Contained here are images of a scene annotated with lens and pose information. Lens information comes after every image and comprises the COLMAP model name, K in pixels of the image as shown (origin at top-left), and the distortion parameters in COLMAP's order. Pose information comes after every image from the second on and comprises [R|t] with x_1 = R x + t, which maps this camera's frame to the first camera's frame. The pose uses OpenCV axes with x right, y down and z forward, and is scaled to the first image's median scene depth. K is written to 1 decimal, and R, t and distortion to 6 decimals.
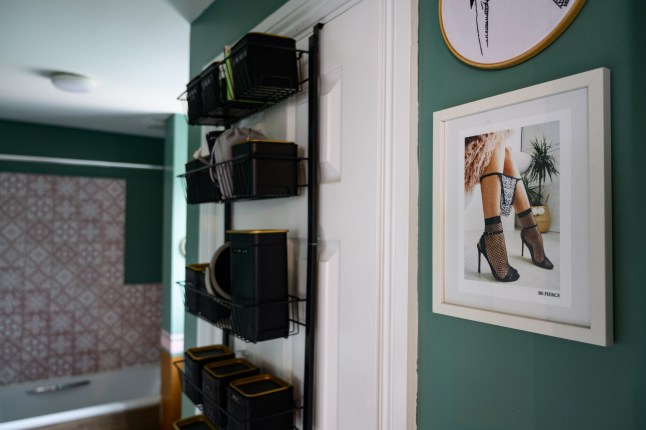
lens RADIAL K [[489.3, 0, 323.0], [0, 489.3, 215.0], [0, 0, 1]] dist [-0.001565, 0.002990]
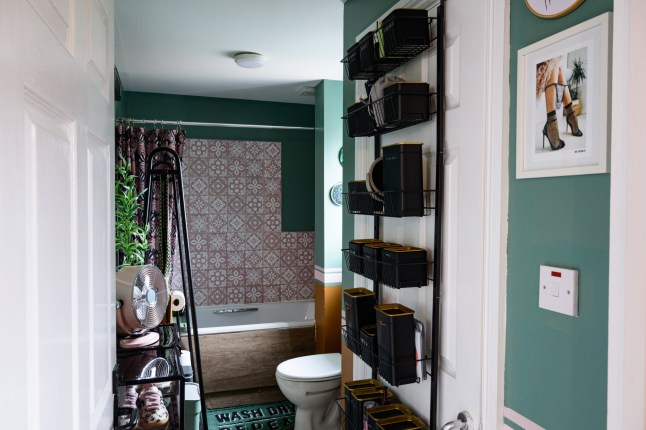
lens RADIAL K [[489.3, 0, 323.0], [0, 489.3, 215.0], [0, 0, 1]] dist [-0.001565, 0.002990]
pose [[0.963541, -0.000352, -0.267562, 0.030621], [0.016883, 0.998086, 0.059486, 0.143595], [0.267029, -0.061834, 0.961703, -0.474797]]
